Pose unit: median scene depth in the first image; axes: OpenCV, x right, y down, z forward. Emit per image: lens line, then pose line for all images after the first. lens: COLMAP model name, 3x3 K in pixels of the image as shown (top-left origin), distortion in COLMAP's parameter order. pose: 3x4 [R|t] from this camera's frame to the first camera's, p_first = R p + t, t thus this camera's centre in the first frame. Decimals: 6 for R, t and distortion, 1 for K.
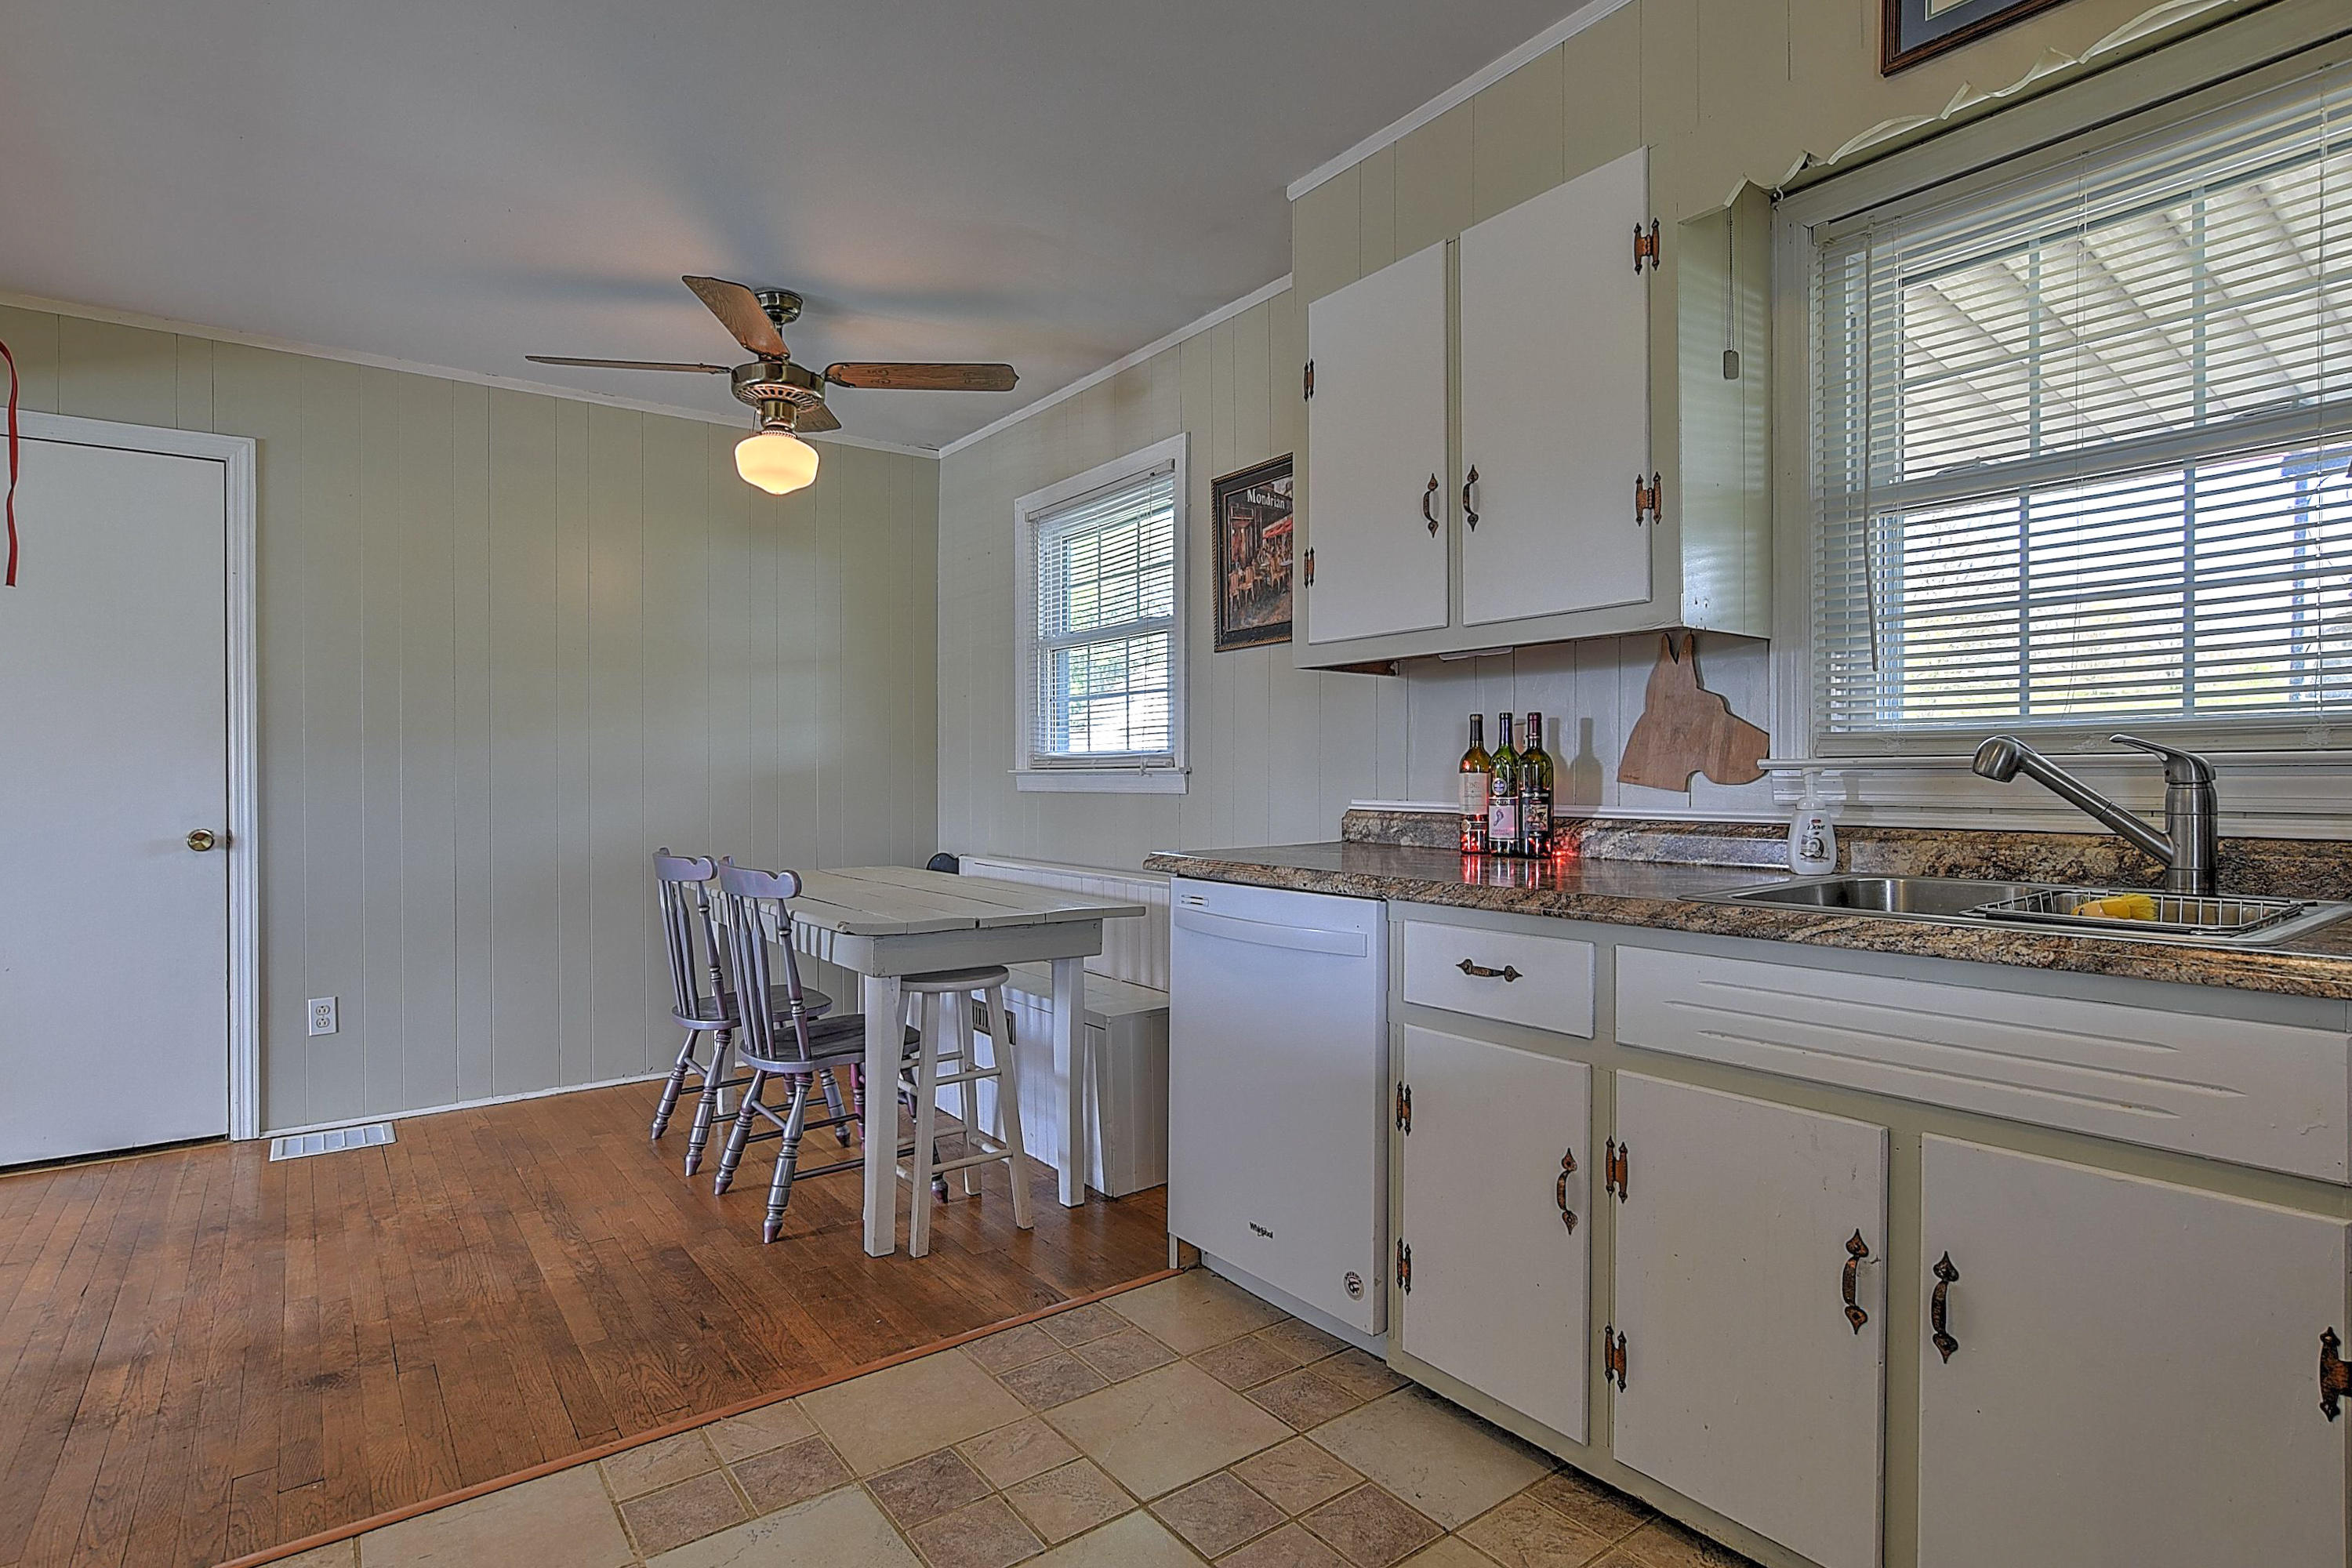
lens RADIAL K [[1208.6, 0, 1176.0], [0, 1208.6, 784.0], [0, 0, 1]] dist [-0.019610, 0.000799]
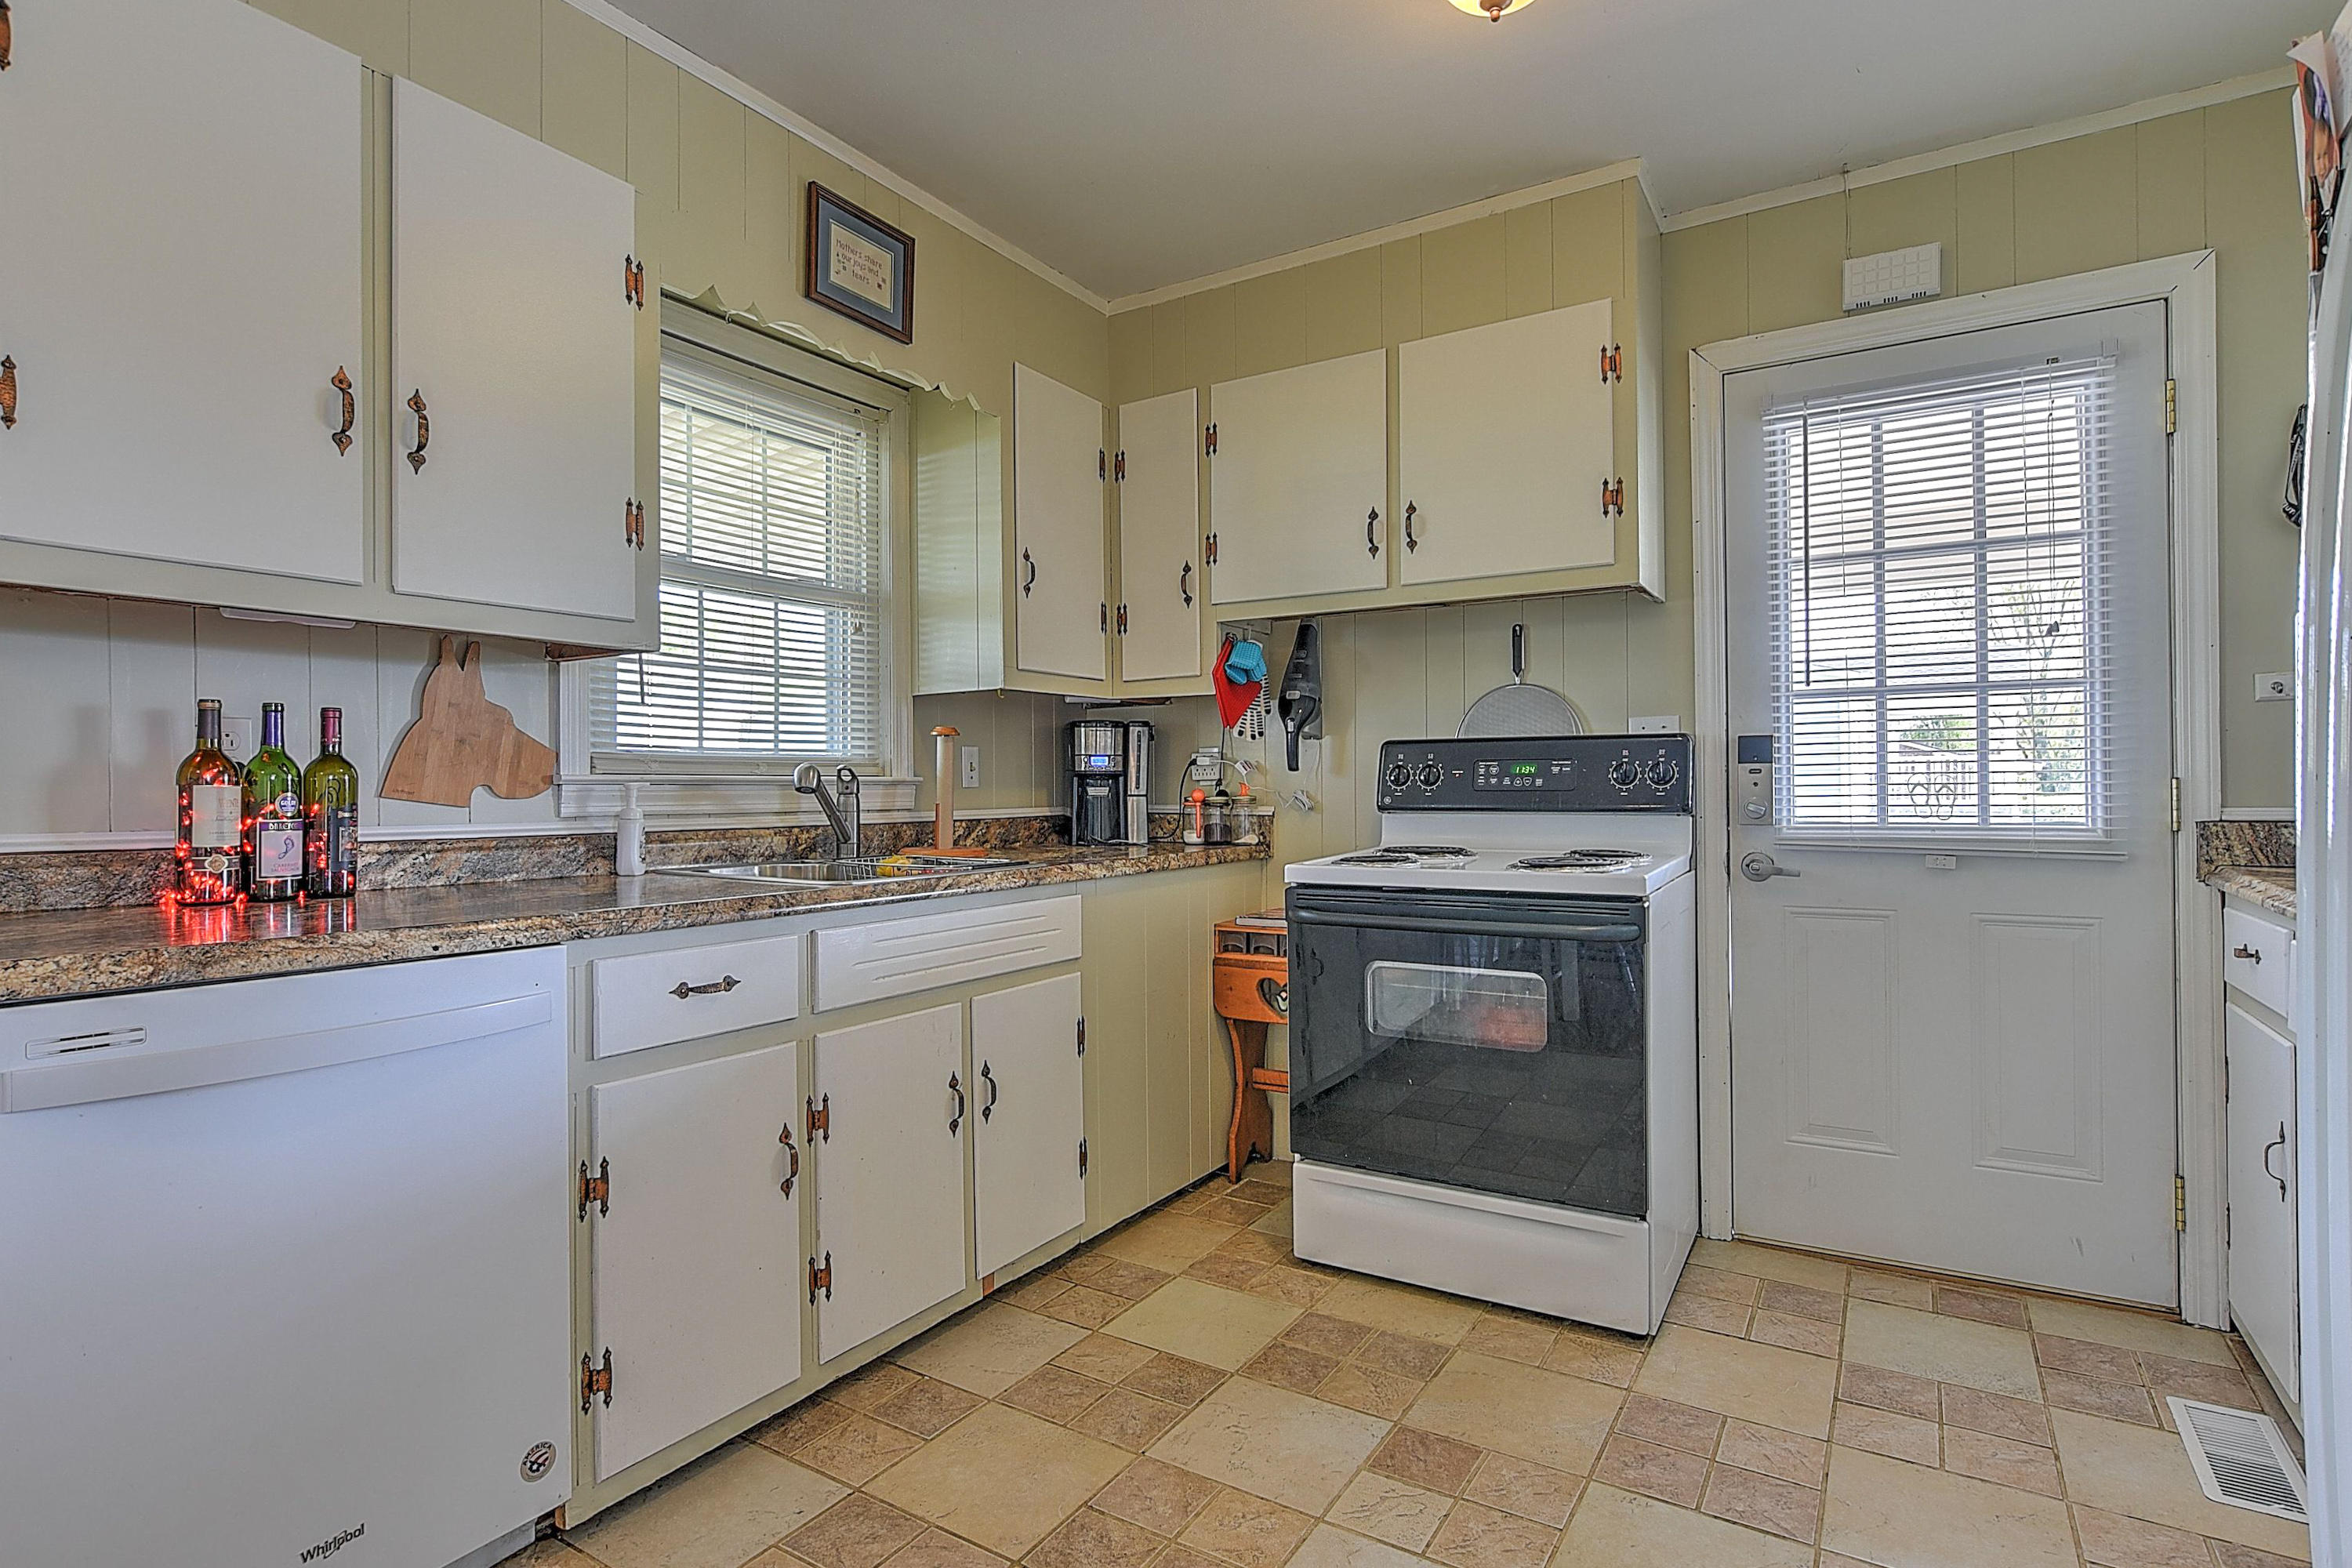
lens RADIAL K [[1191.4, 0, 1130.1], [0, 1191.4, 788.3], [0, 0, 1]] dist [-0.012217, 0.007022]
pose [[-0.358254, 0.005740, 0.933606, -0.586882], [0.011115, 0.999936, -0.001882, -0.000662], [-0.933558, 0.009703, -0.358295, 0.785382]]
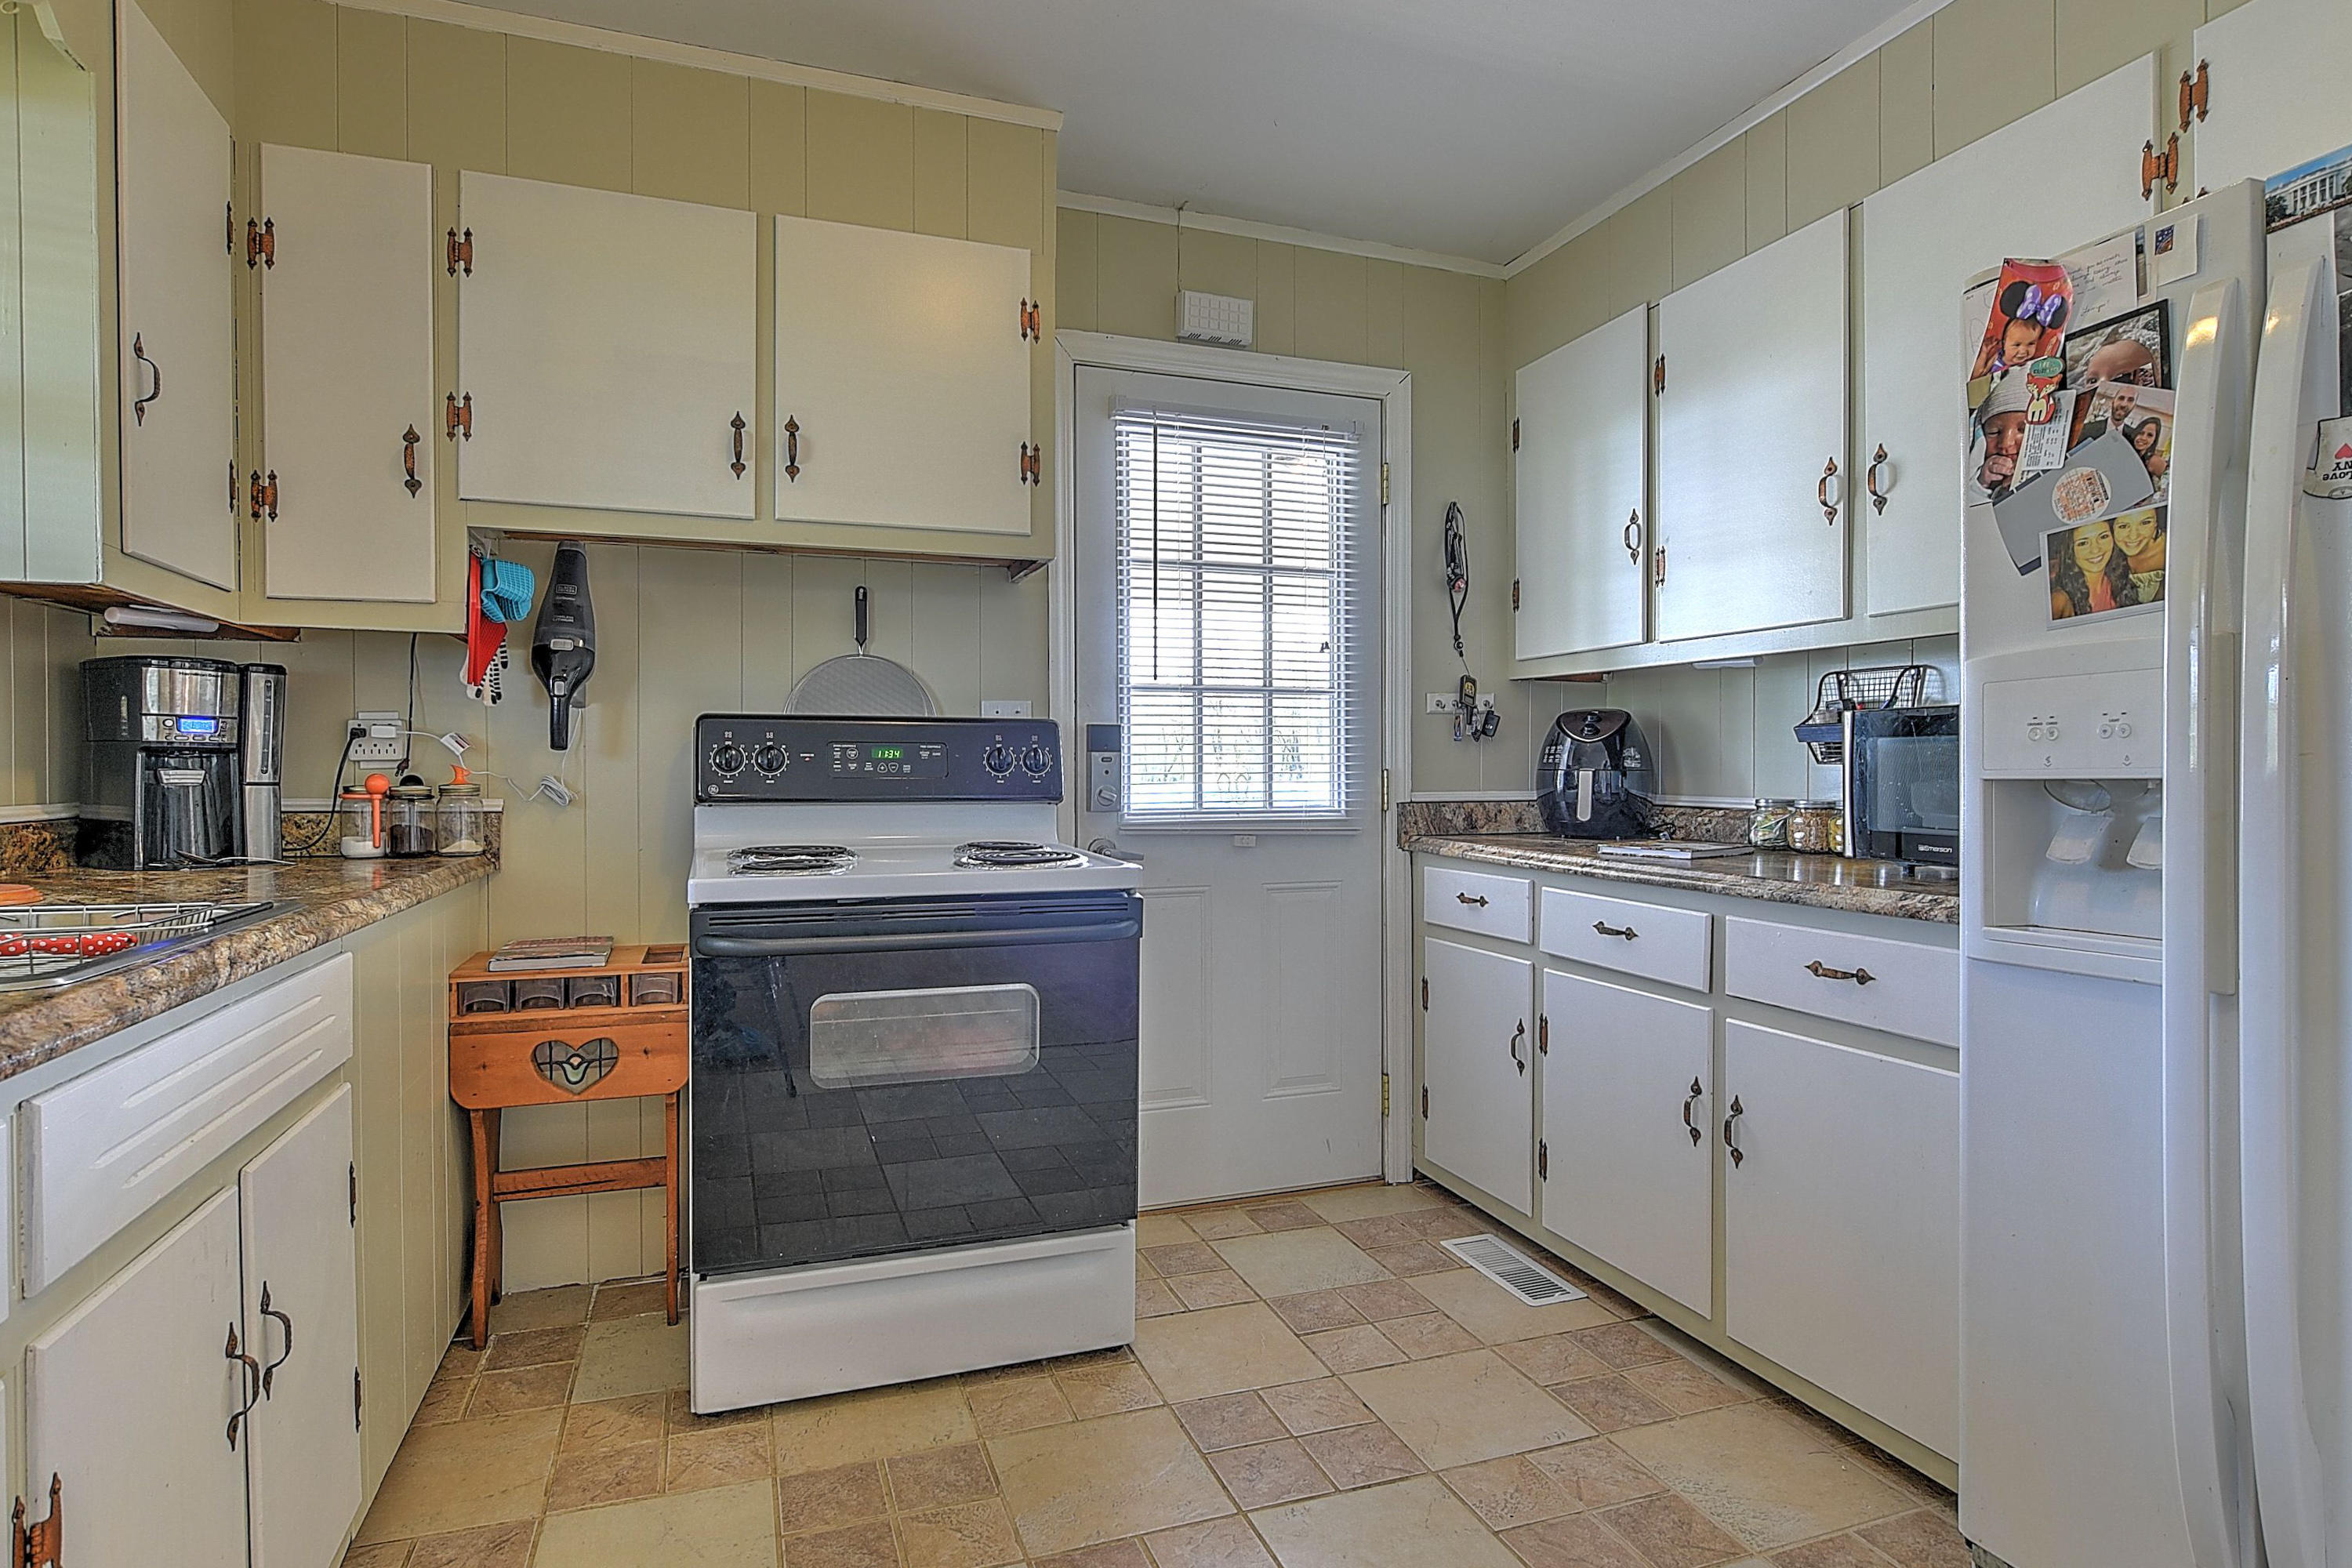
lens RADIAL K [[1218.6, 0, 1189.5], [0, 1218.6, 784.5], [0, 0, 1]] dist [-0.004266, 0.001958]
pose [[-0.960294, 0.000393, 0.278989, -0.169901], [0.004123, 0.999910, 0.012782, -0.002906], [-0.278959, 0.013425, -0.960209, 0.941224]]
